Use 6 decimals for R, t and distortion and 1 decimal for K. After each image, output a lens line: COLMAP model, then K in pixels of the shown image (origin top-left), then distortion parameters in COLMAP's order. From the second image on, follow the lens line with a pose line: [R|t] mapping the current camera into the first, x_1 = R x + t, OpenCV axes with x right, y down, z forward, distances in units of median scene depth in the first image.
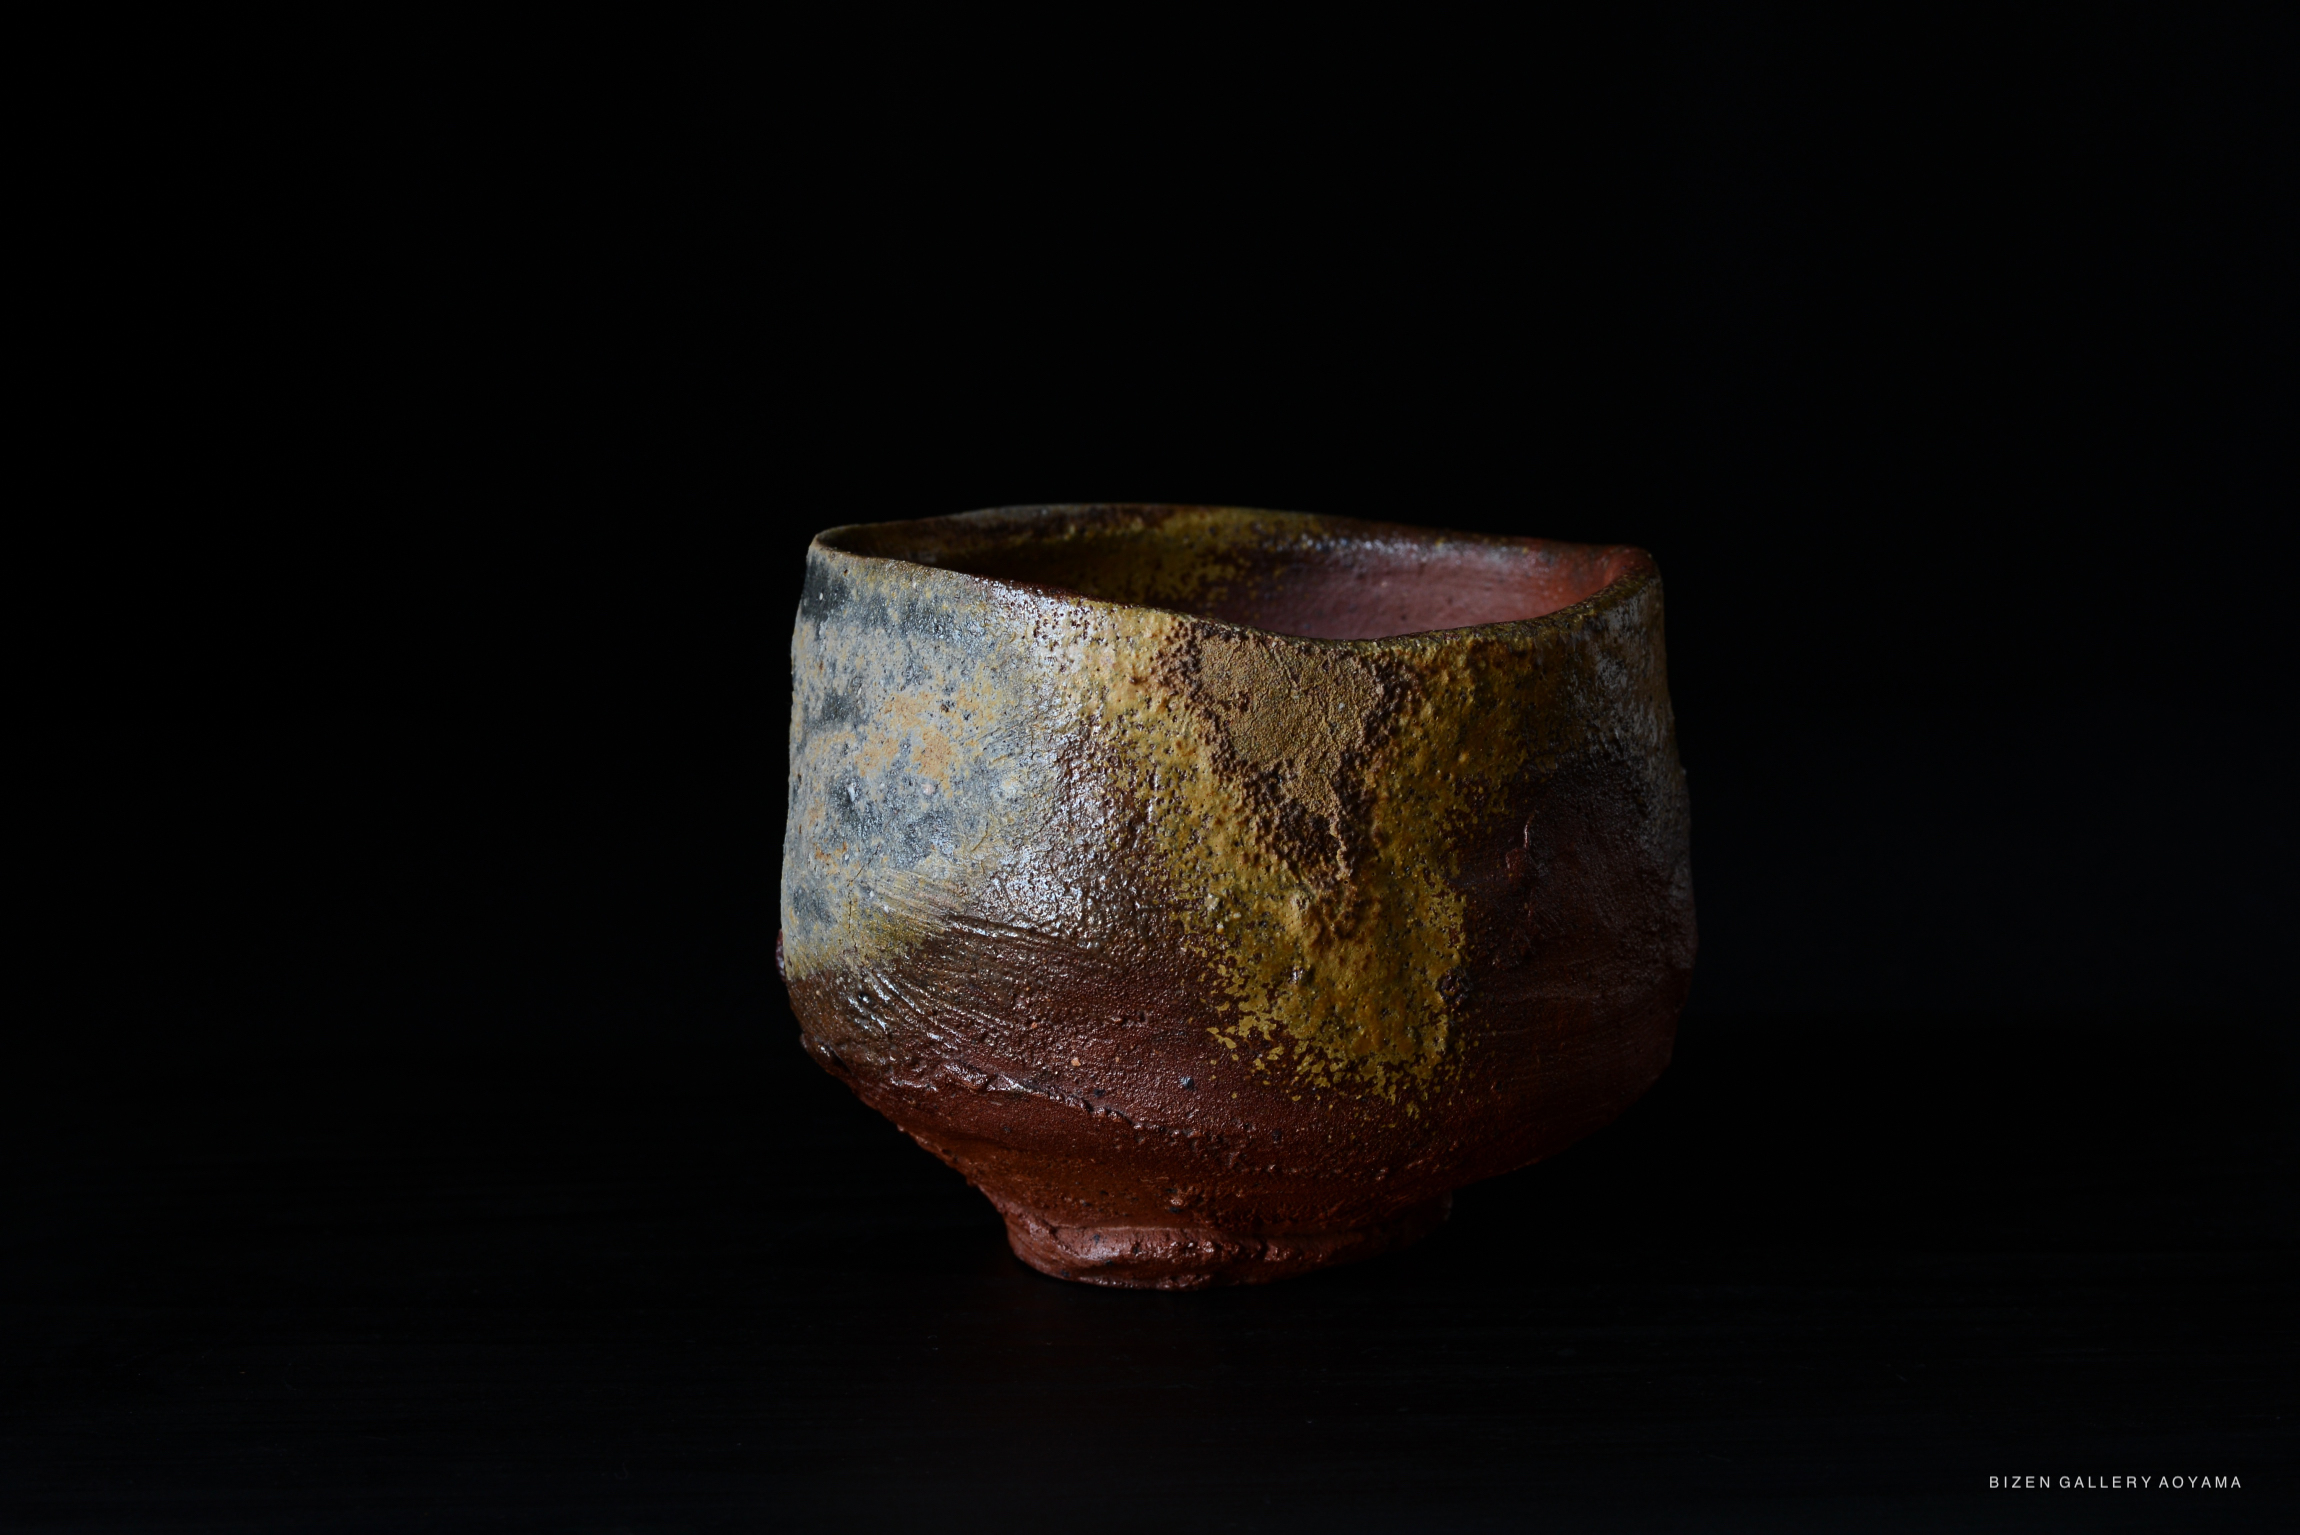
lens RADIAL K [[4671.1, 0, 1151.4], [0, 4671.1, 826.1], [0, 0, 1]] dist [0.064823, 0.096916]
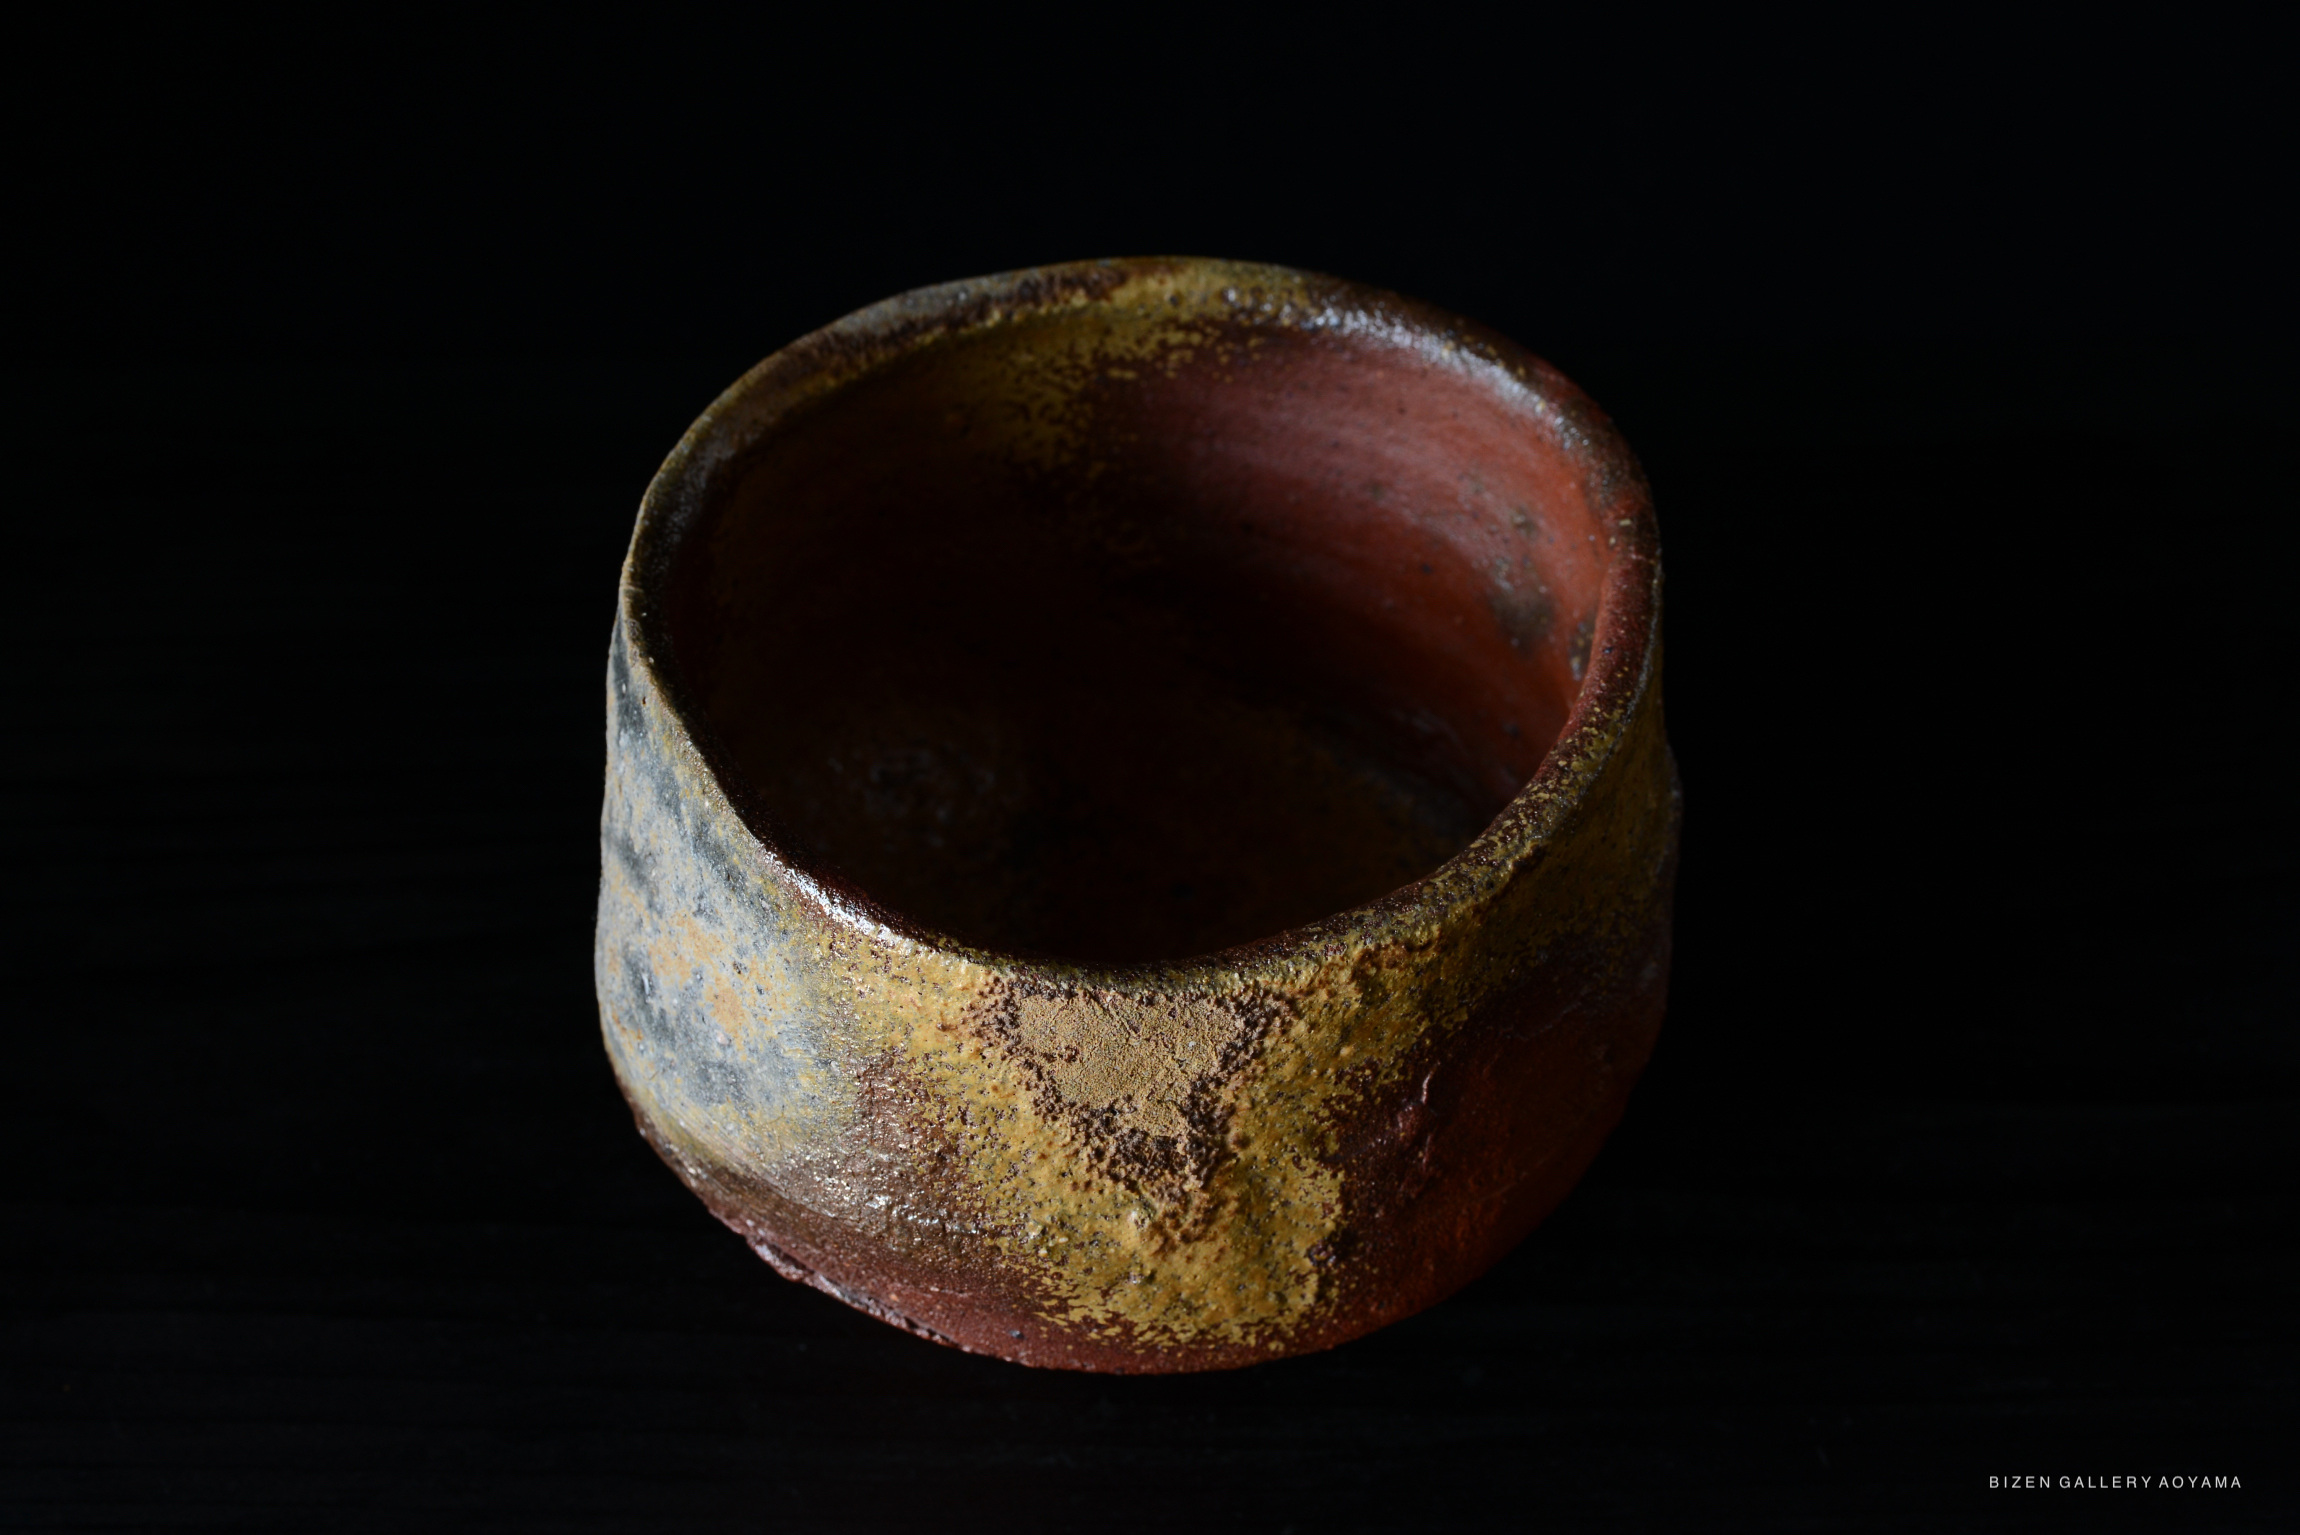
lens RADIAL K [[4671.1, 0, 1151.4], [0, 4671.1, 826.1], [0, 0, 1]] dist [0.064823, 0.096916]
pose [[0.993354, 0.080930, -0.081838, 0.098690], [-0.020052, 0.821858, 0.569339, -0.534858], [0.113336, -0.563915, 0.818019, 0.329802]]
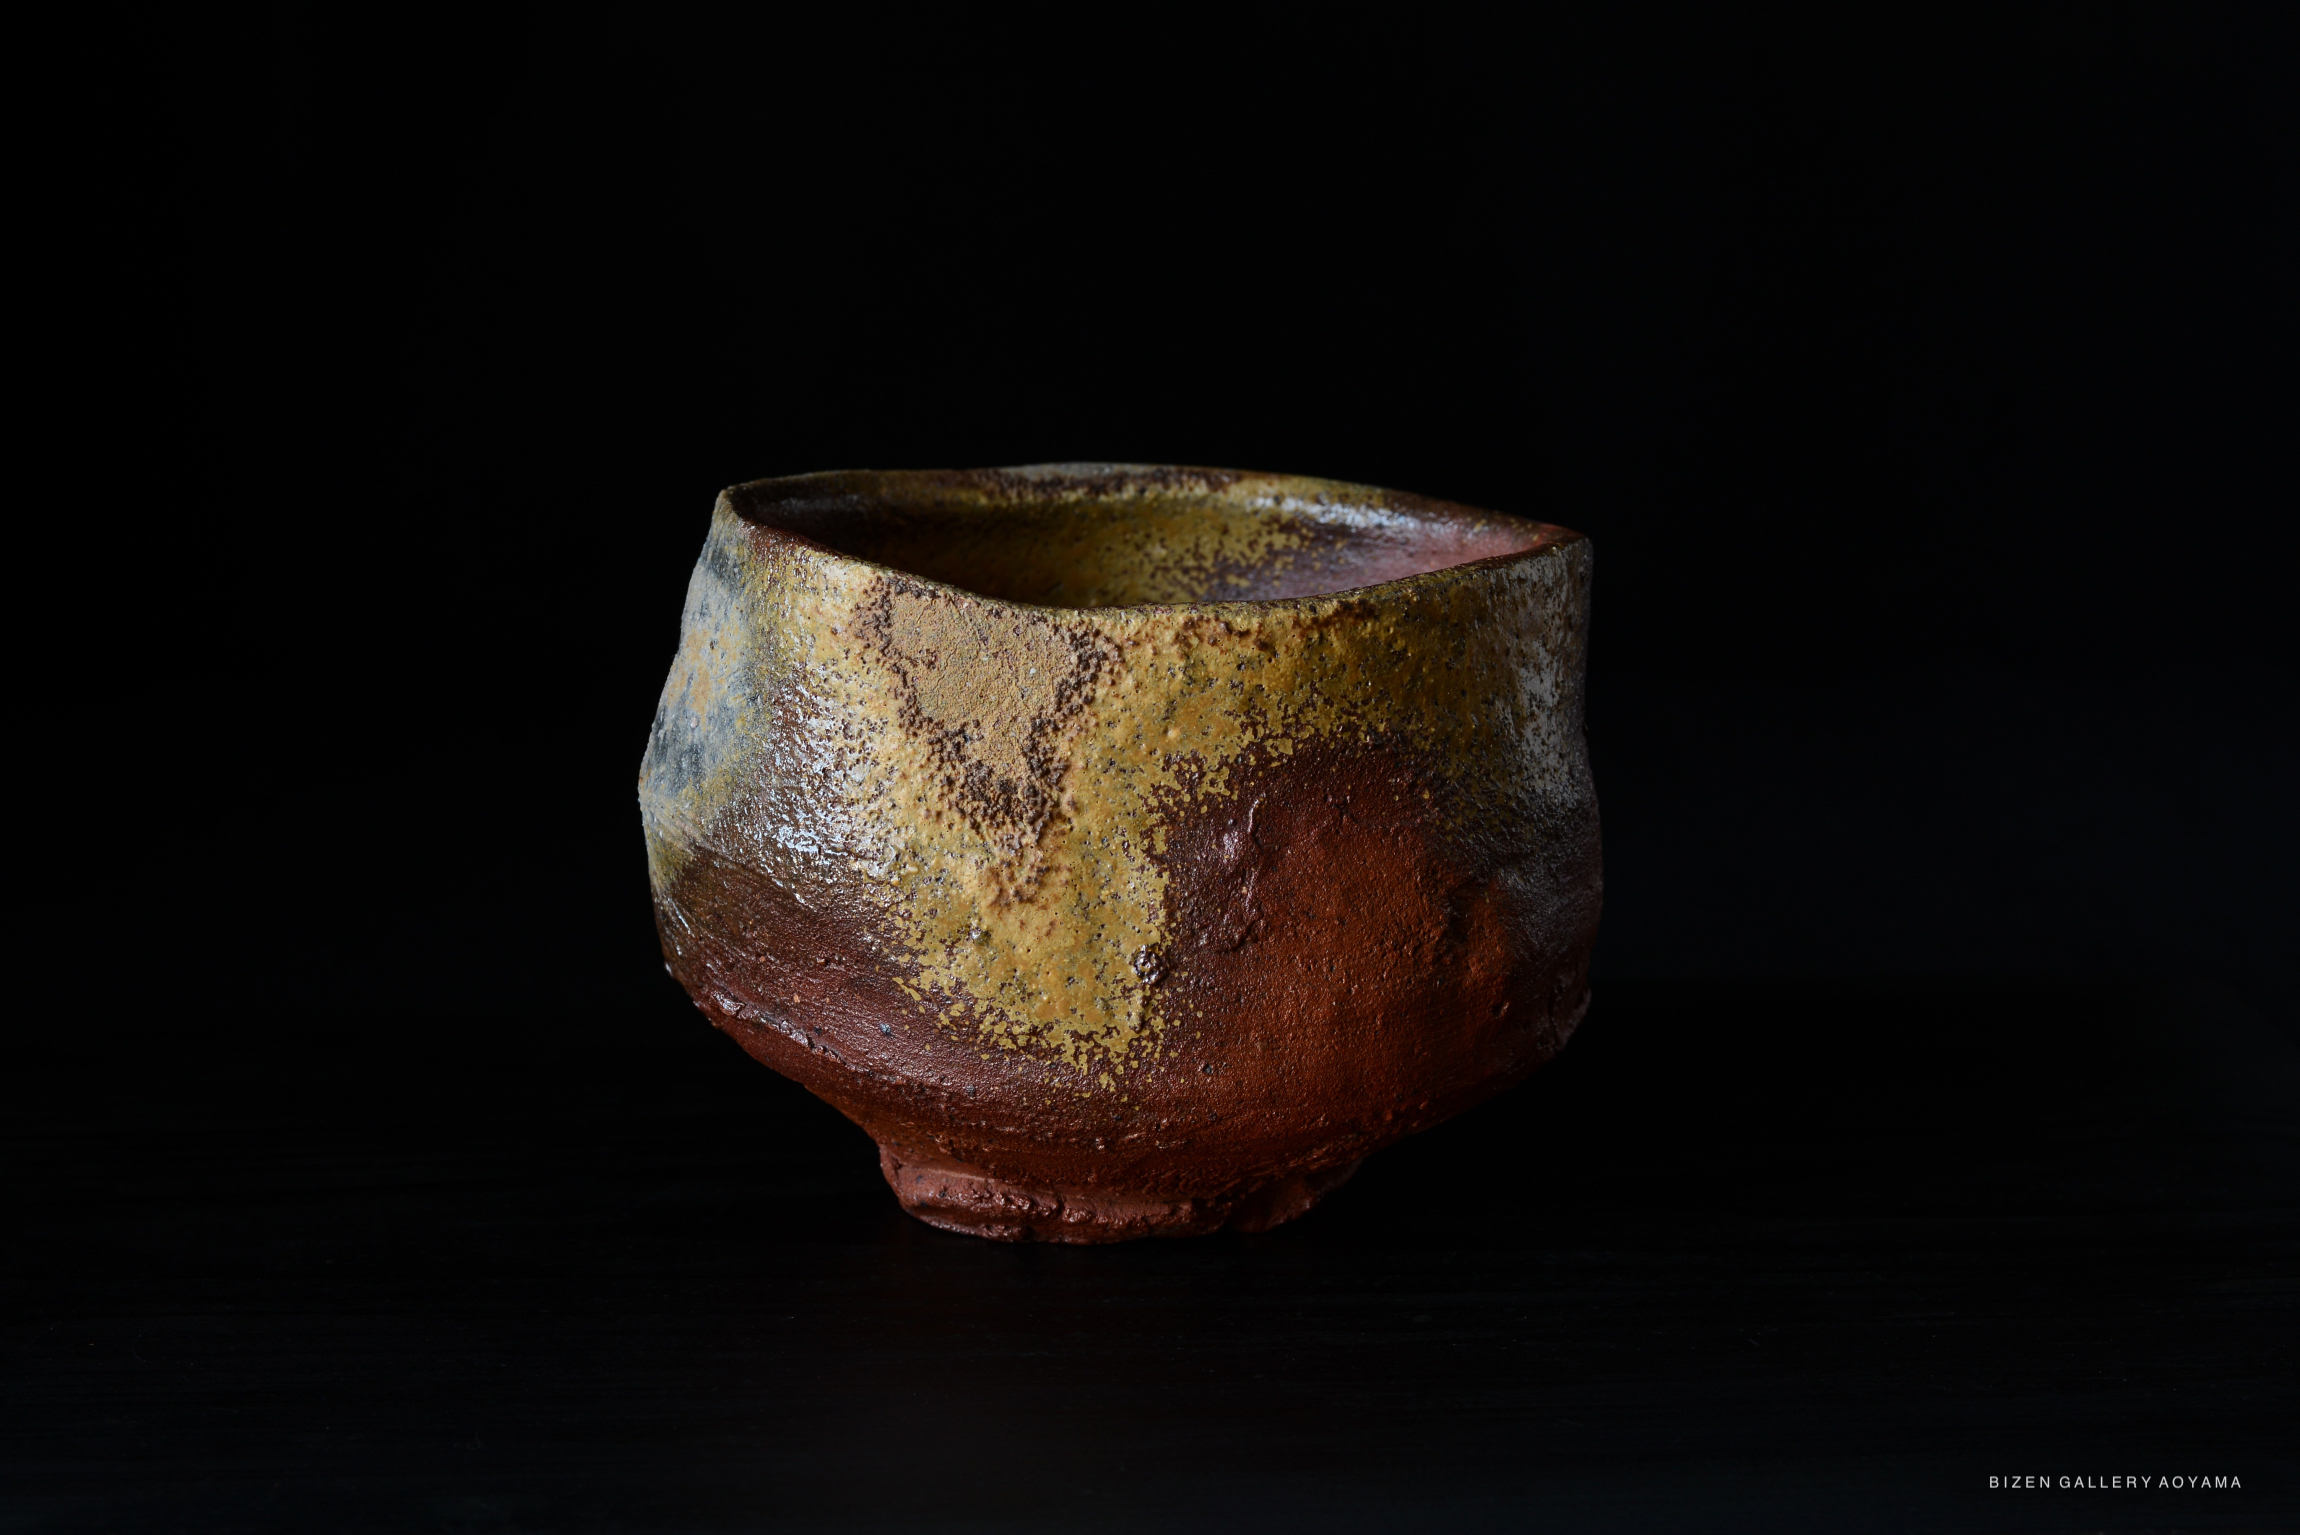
lens RADIAL K [[4671.1, 0, 1151.4], [0, 4671.1, 826.1], [0, 0, 1]] dist [0.064823, 0.096916]
pose [[0.910124, 0.088159, -0.404848, 0.470681], [-0.084360, 0.996063, 0.027255, -0.022000], [0.405656, 0.009348, 0.913978, 0.092628]]
